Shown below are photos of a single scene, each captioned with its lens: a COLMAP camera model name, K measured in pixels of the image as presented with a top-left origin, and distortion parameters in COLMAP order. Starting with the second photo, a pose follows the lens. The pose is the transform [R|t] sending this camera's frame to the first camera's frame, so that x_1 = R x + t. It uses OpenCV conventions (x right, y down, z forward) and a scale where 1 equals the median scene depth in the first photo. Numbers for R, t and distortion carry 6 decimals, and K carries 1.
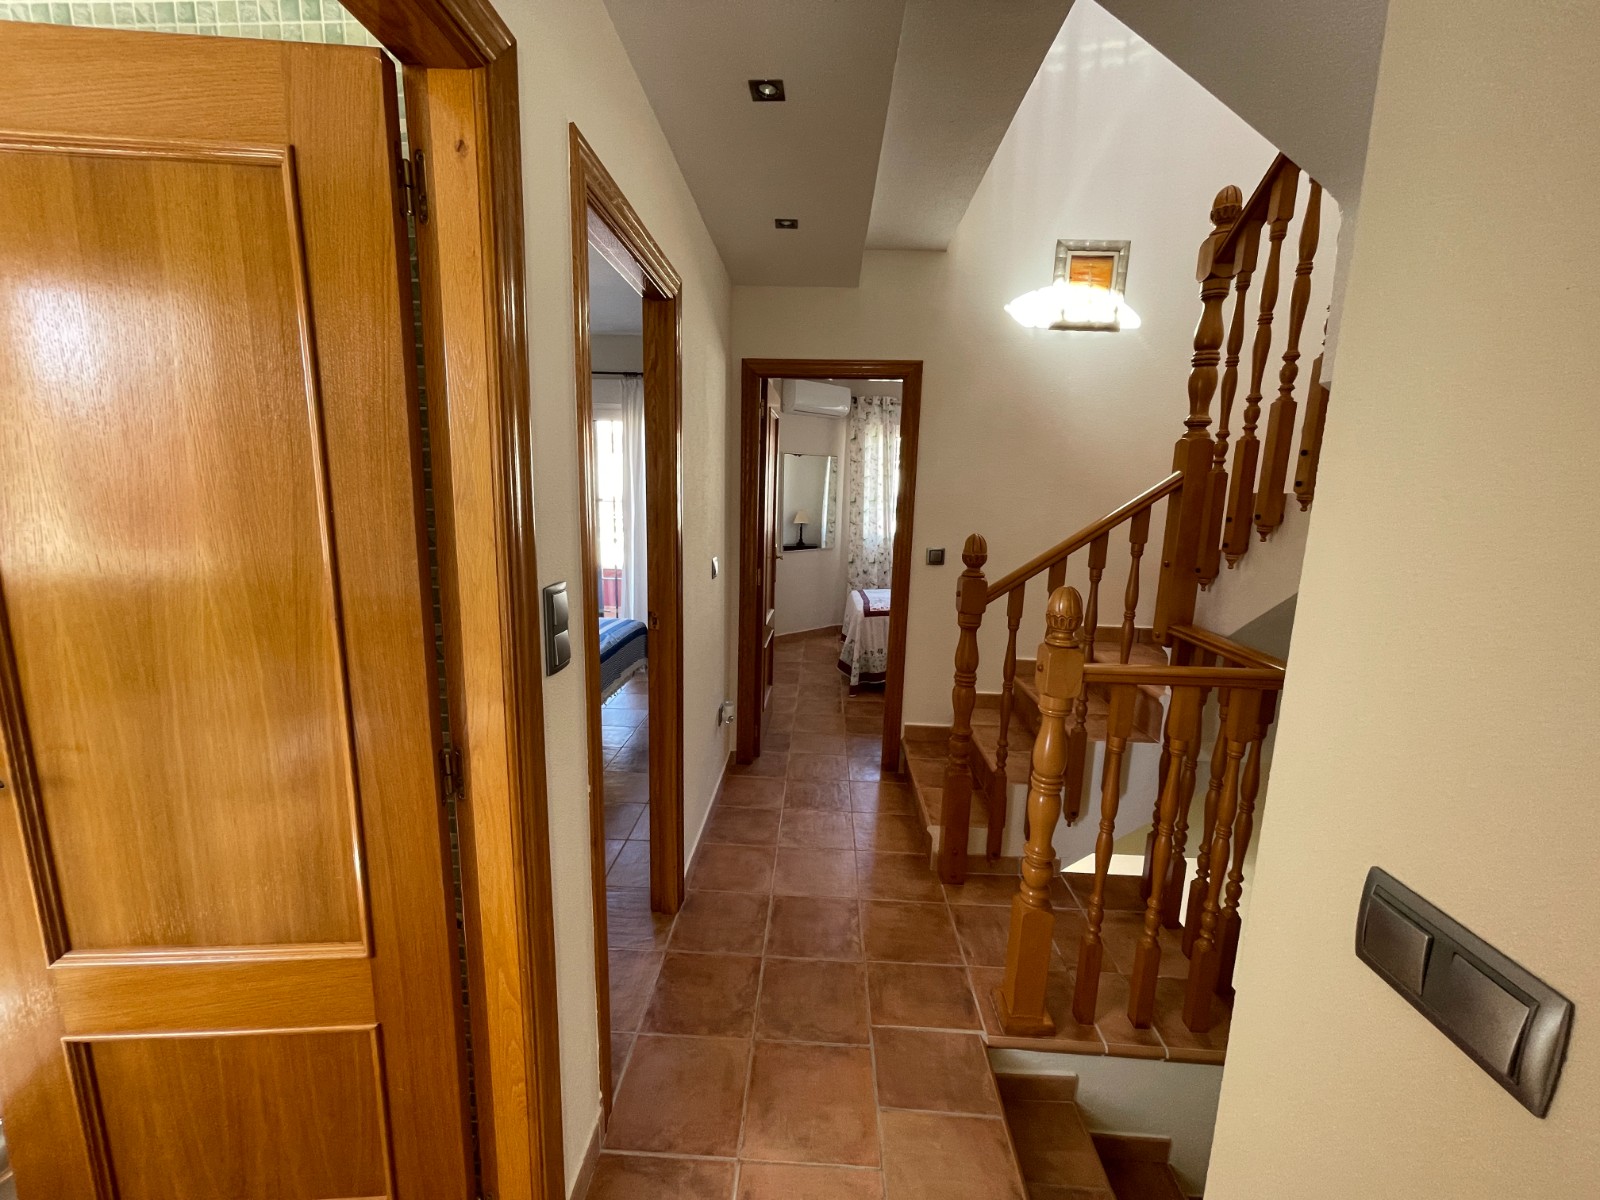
lens RADIAL K [[643.8, 0, 805.6], [0, 643.8, 599.0], [0, 0, 1]] dist [-0.001576, 0.000566]
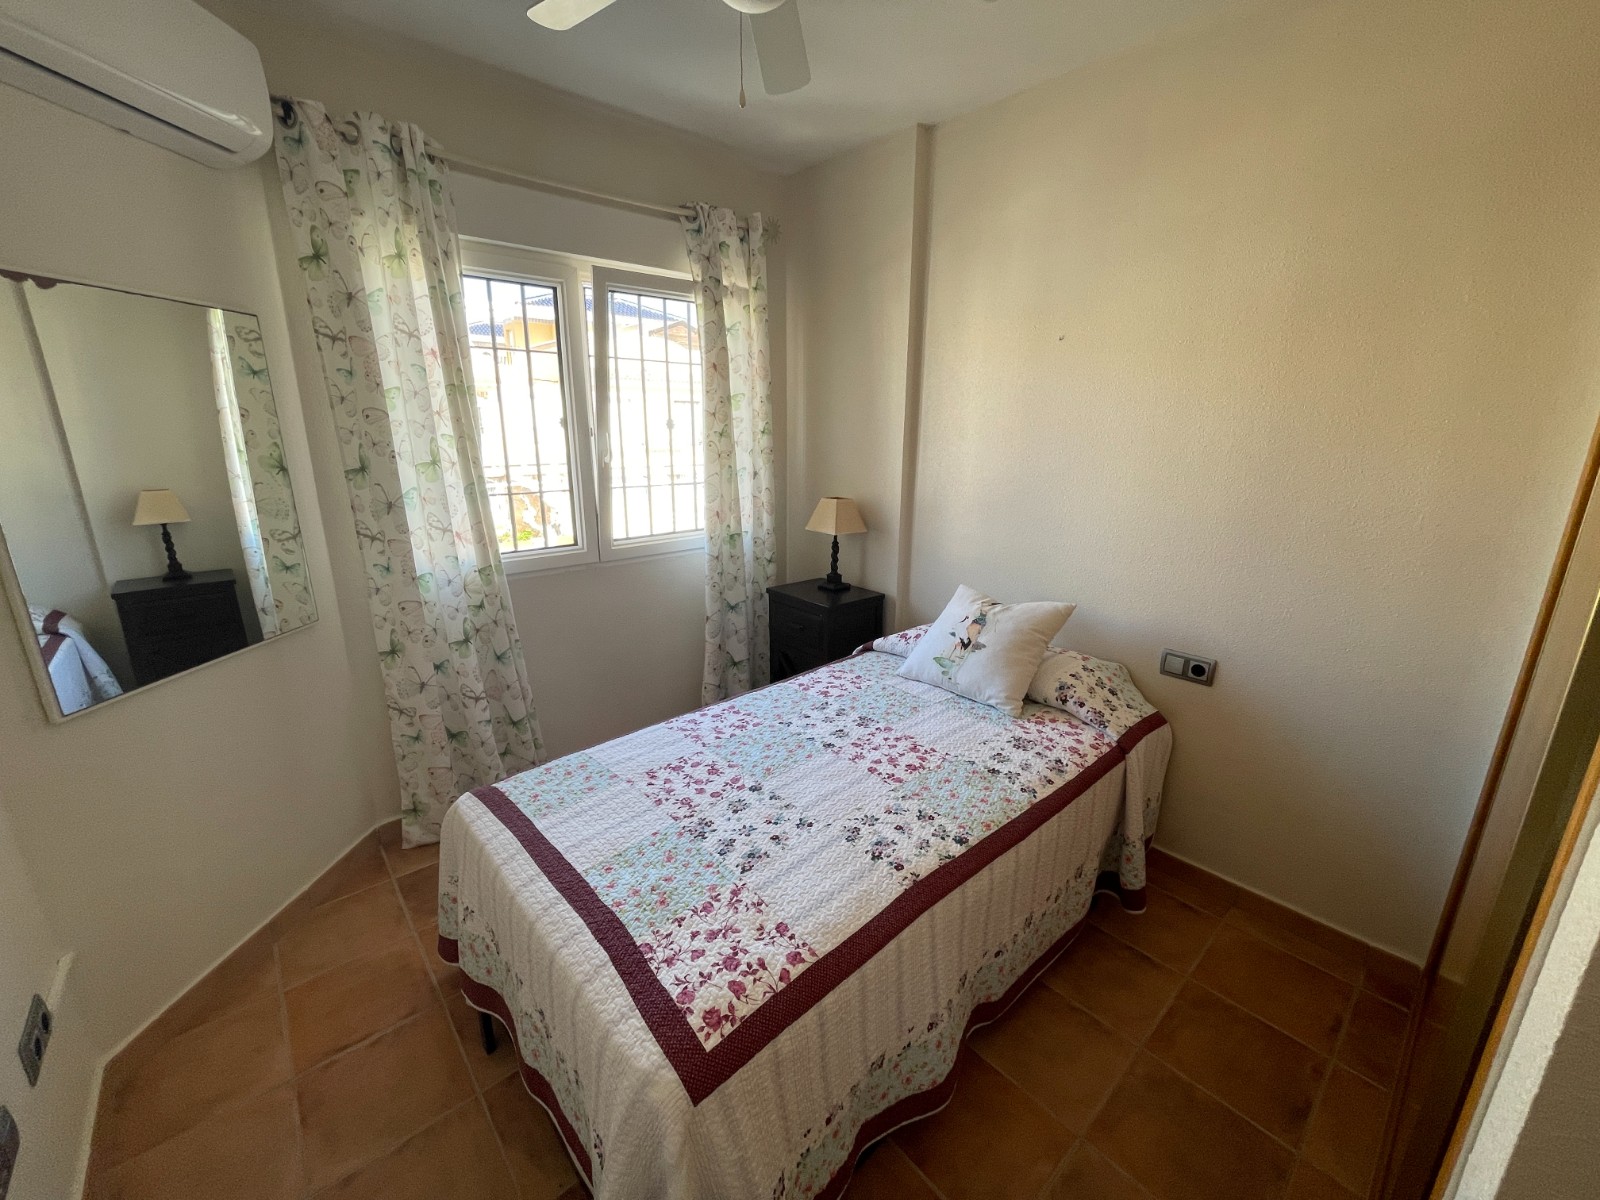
lens RADIAL K [[643.8, 0, 804.3], [0, 643.8, 598.9], [0, 0, 1]] dist [-0.001576, 0.000566]
pose [[0.725606, -0.198752, 0.658782, 0.012817], [0.128090, 0.979658, 0.154477, -0.112404], [-0.676084, -0.027706, 0.736304, 0.631328]]
